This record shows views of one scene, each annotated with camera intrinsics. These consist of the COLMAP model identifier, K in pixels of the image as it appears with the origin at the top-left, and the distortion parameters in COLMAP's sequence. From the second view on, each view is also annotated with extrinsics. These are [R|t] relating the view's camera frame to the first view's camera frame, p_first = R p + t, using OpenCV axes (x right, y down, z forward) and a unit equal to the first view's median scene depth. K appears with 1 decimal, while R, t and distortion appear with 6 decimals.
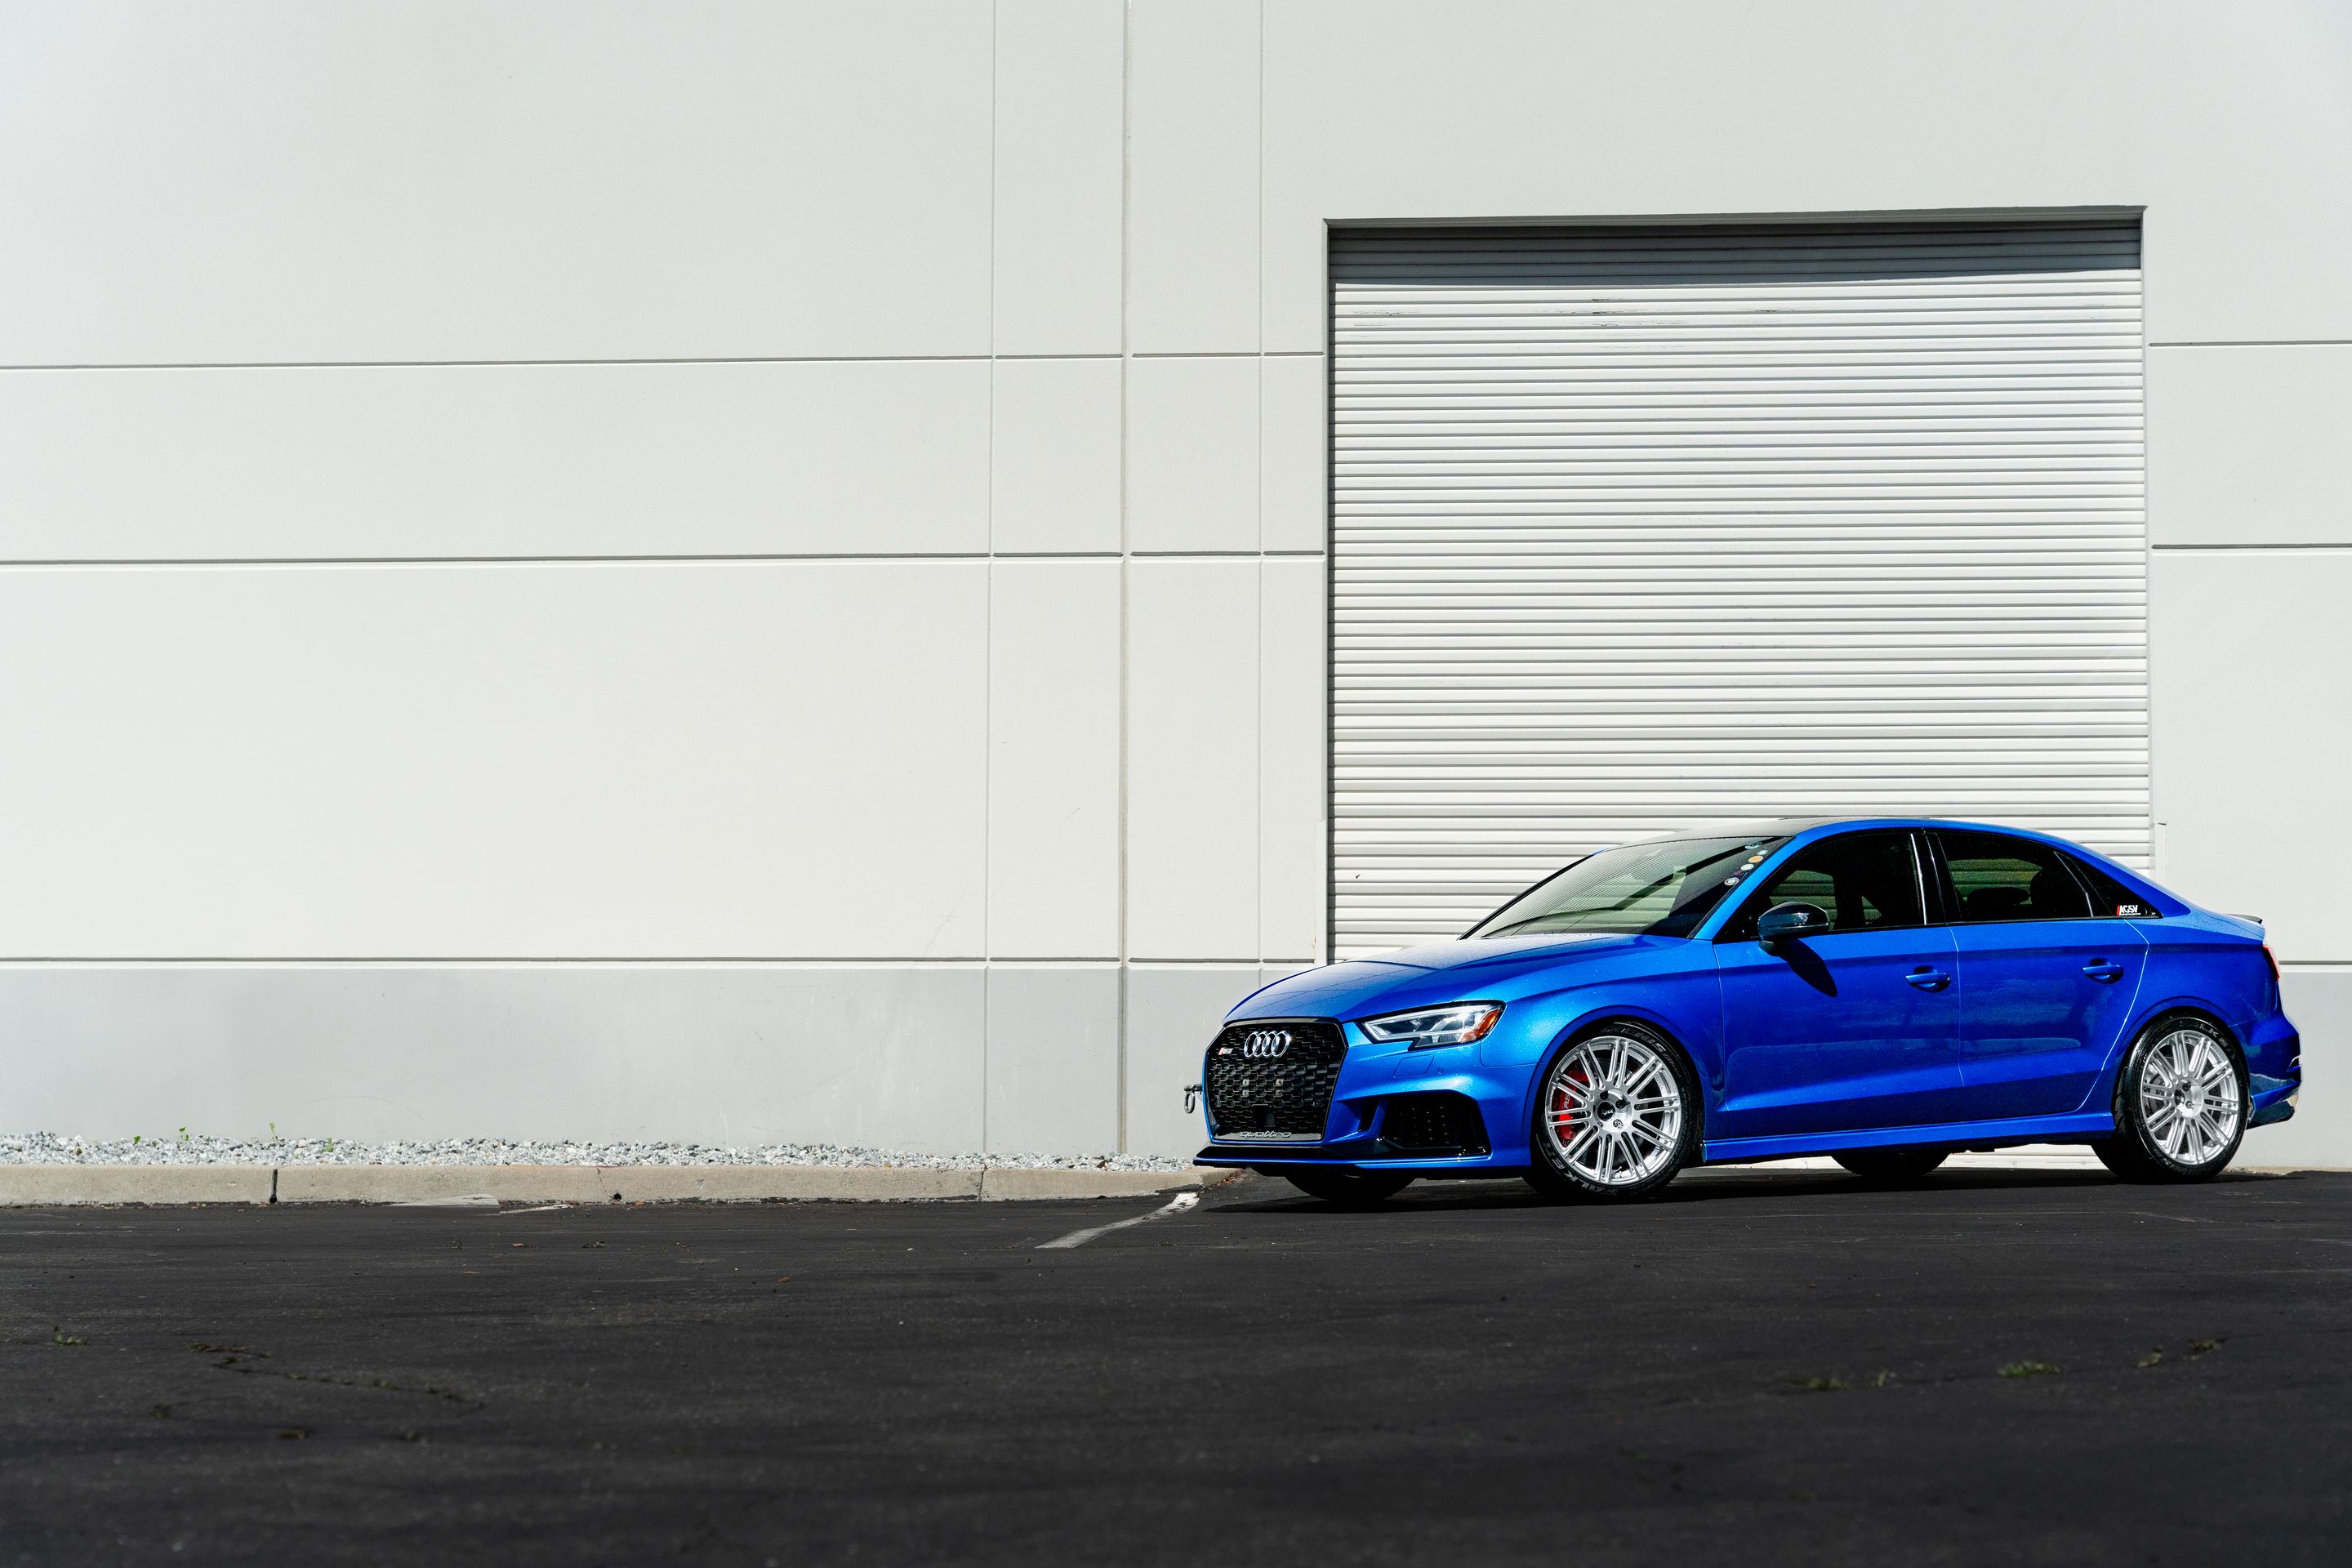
lens RADIAL K [[3223.8, 0, 1168.6], [0, 3223.8, 847.7], [0, 0, 1]] dist [0.010370, 0.007875]
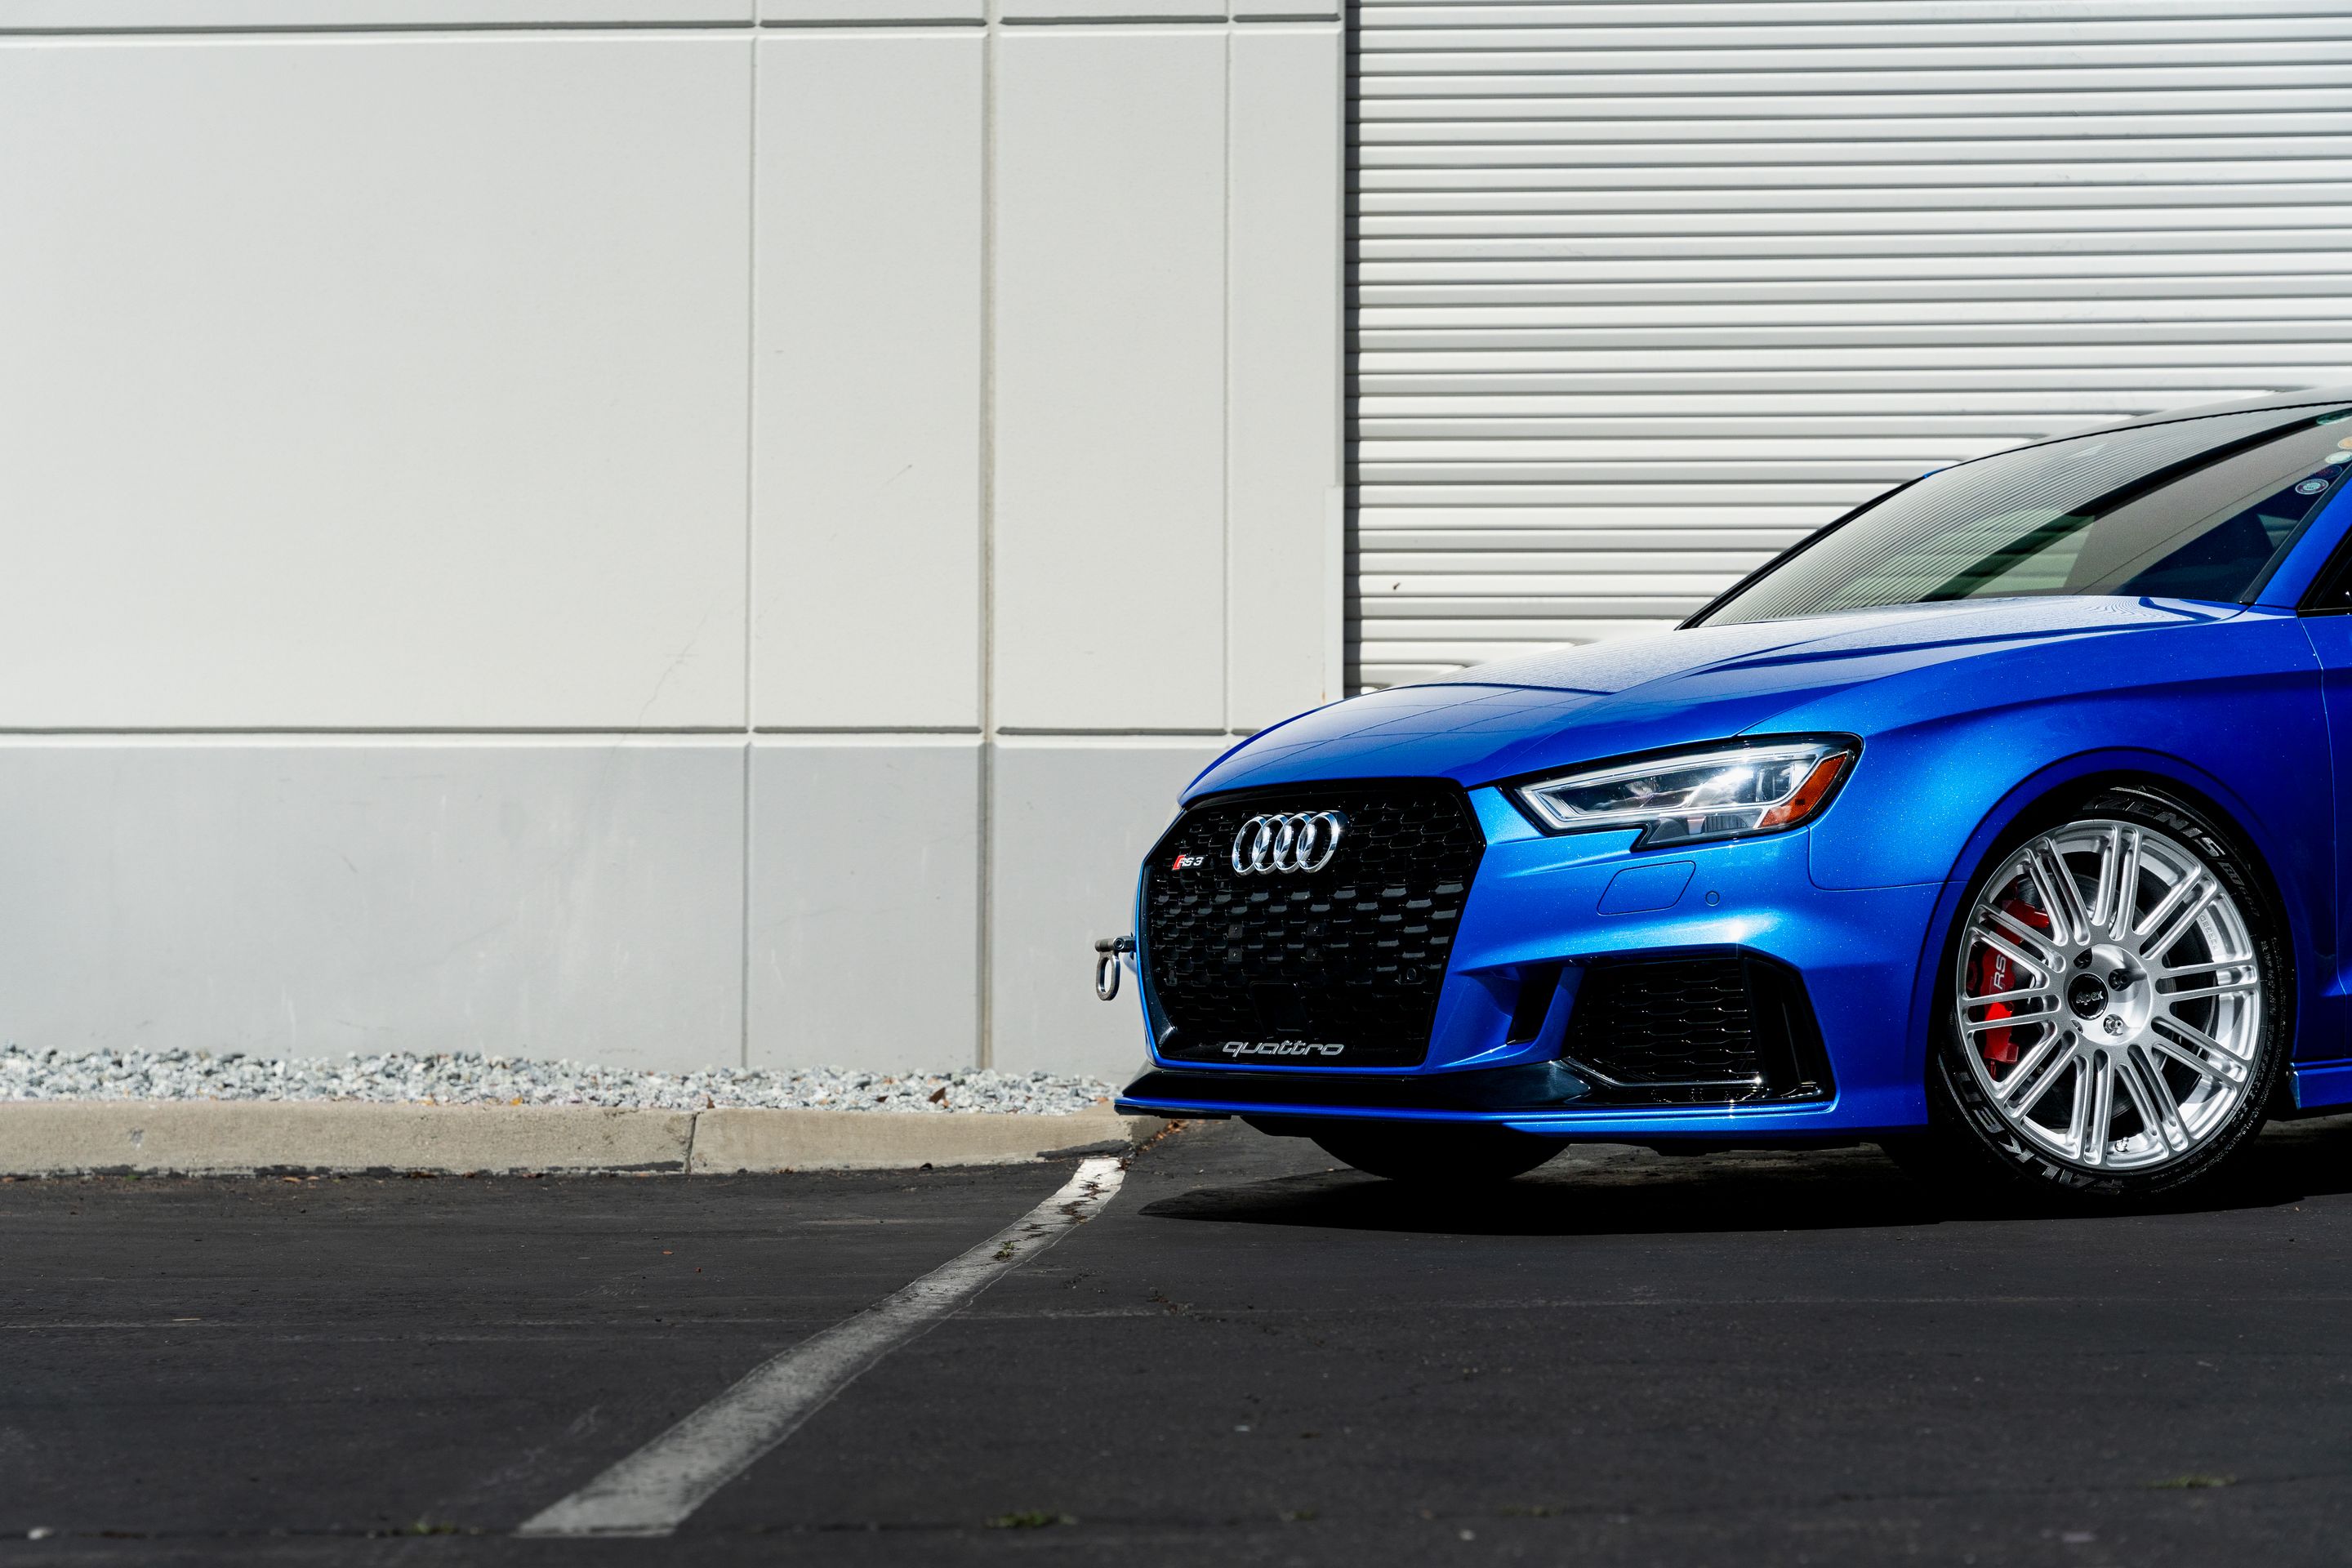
lens RADIAL K [[3350.9, 0, 1078.3], [0, 3350.9, 792.2], [0, 0, 1]] dist [0.002008, -0.078195]
pose [[0.999998, 0.000551, 0.001679, 0.001521], [-0.000586, 0.999777, 0.021097, 0.042144], [-0.001667, -0.021098, 0.999776, 0.516873]]
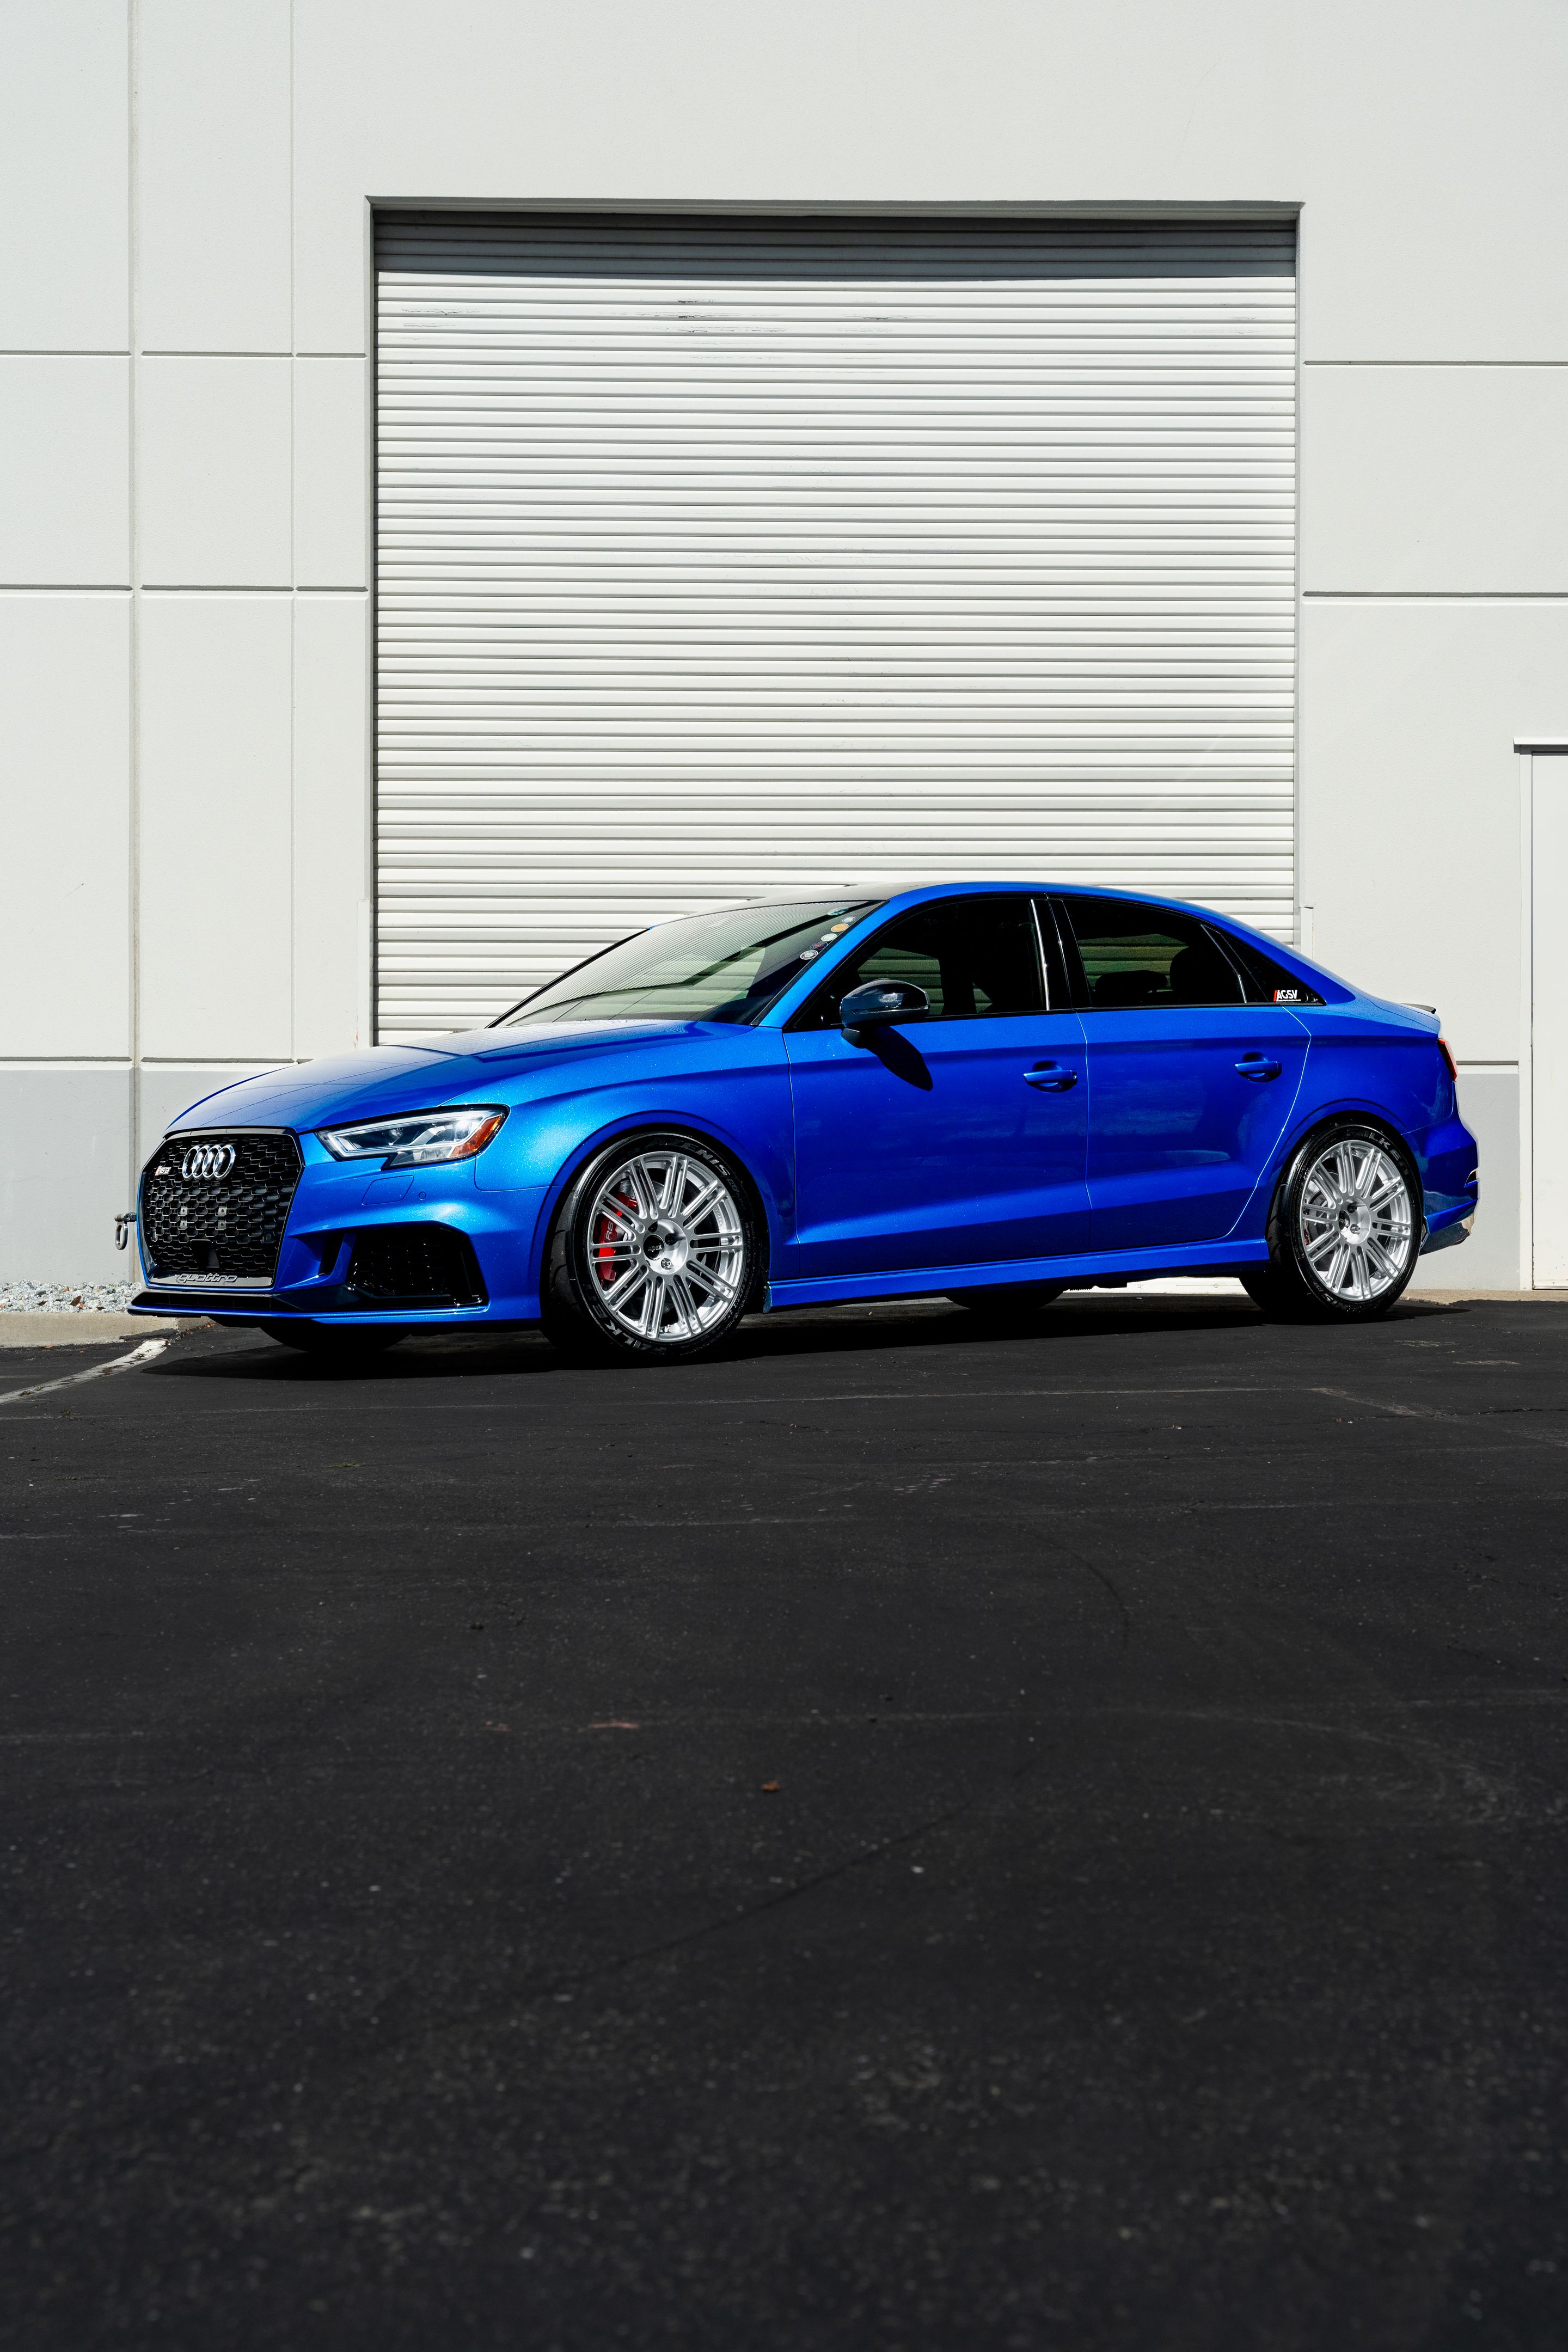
lens RADIAL K [[2737.4, 0, 646.3], [0, 2737.4, 1171.0], [0, 0, 1]] dist [0.008334, 0.012056]
pose [[0.995960, -0.003206, 0.089743, 0.072050], [-0.003096, 0.997542, 0.069998, 0.016090], [-0.089747, -0.069993, 0.993502, 0.321662]]
